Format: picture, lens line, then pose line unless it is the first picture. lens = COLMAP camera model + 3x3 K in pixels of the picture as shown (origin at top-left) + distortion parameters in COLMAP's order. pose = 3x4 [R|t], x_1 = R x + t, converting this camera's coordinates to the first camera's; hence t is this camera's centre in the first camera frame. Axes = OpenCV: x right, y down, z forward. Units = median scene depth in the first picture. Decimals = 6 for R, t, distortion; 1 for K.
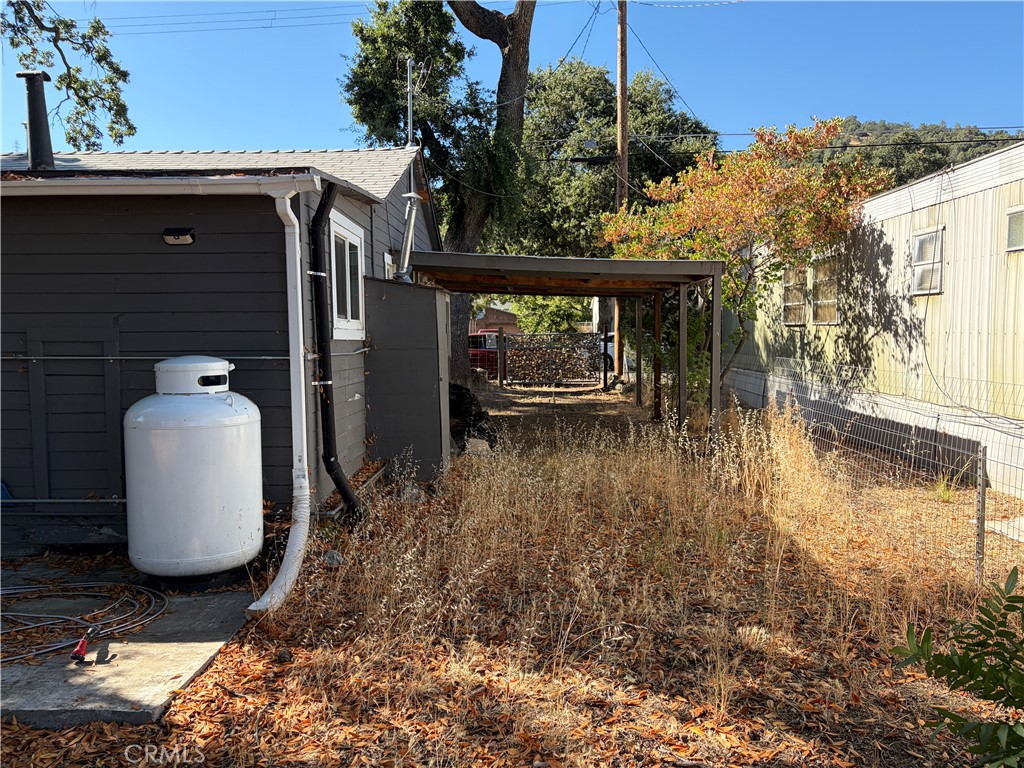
lens RADIAL K [[772.5, 0, 513.6], [0, 772.5, 386.2], [0, 0, 1]] dist [0.045193, -0.056537]
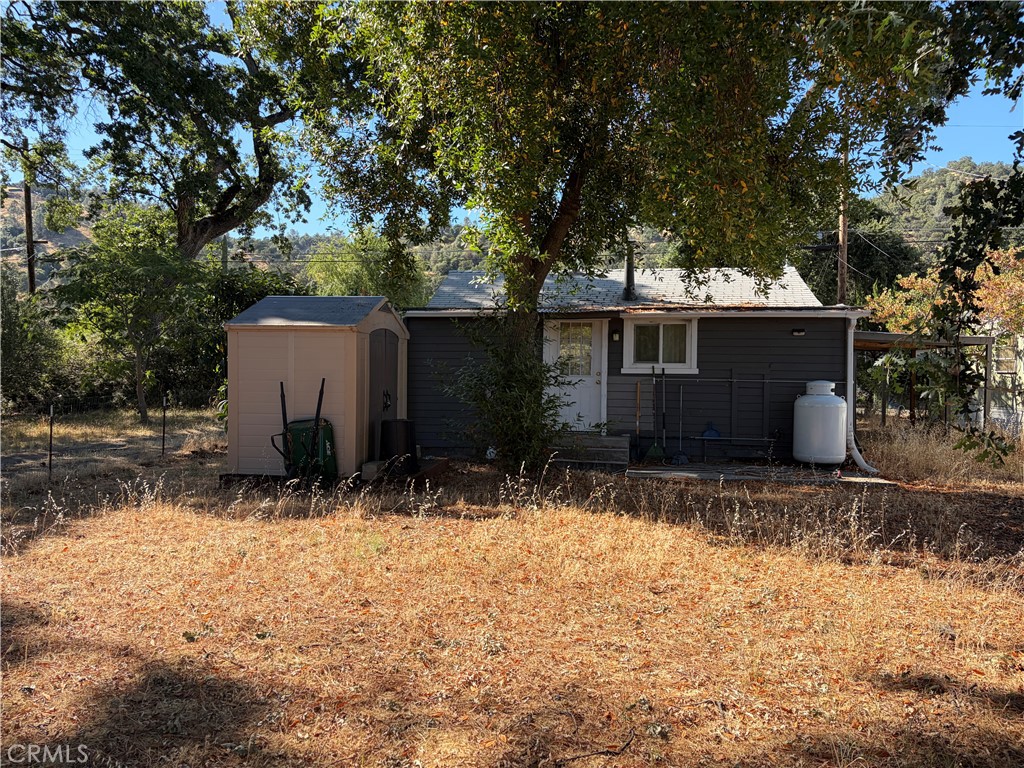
lens RADIAL K [[772.5, 0, 509.4], [0, 772.5, 382.0], [0, 0, 1]] dist [0.045193, -0.056537]
pose [[0.992369, 0.022768, -0.121187, -1.008597], [-0.029636, 0.998036, -0.055180, 0.123831], [0.119693, 0.058351, 0.991095, -1.493325]]
